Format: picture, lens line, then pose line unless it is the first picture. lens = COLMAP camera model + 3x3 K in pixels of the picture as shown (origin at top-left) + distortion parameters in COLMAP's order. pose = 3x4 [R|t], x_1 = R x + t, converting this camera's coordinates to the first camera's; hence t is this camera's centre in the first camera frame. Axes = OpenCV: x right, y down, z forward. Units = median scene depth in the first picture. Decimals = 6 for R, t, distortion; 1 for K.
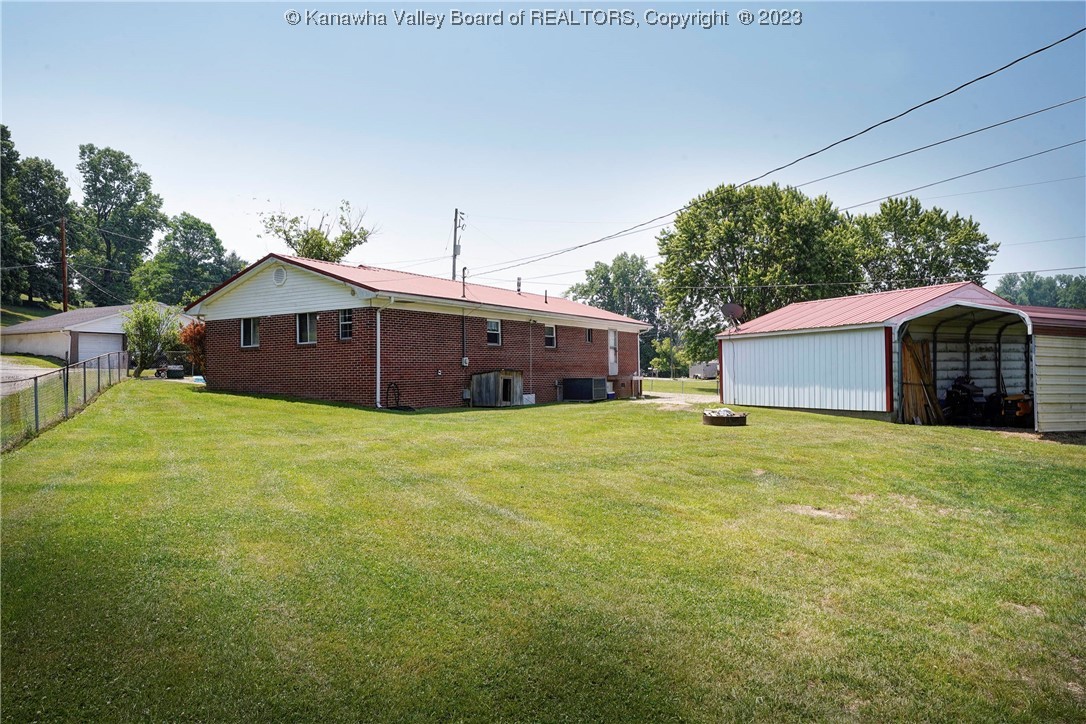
lens RADIAL K [[750.8, 0, 546.6], [0, 750.8, 364.7], [0, 0, 1]] dist [0.024903, 0.001184]
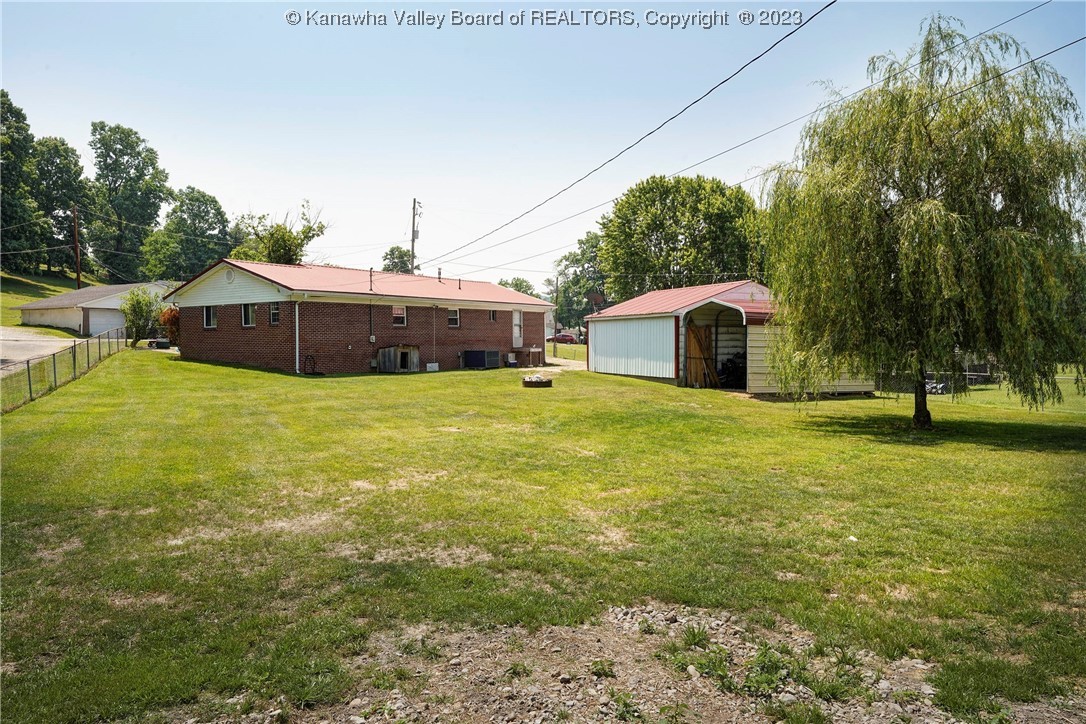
lens RADIAL K [[750.8, 0, 539.2], [0, 750.8, 361.0], [0, 0, 1]] dist [0.024903, 0.001184]
pose [[0.999674, 0.005954, -0.024811, 0.157880], [-0.004895, 0.999083, 0.042526, -0.016367], [0.025041, -0.042390, 0.998787, -0.232151]]
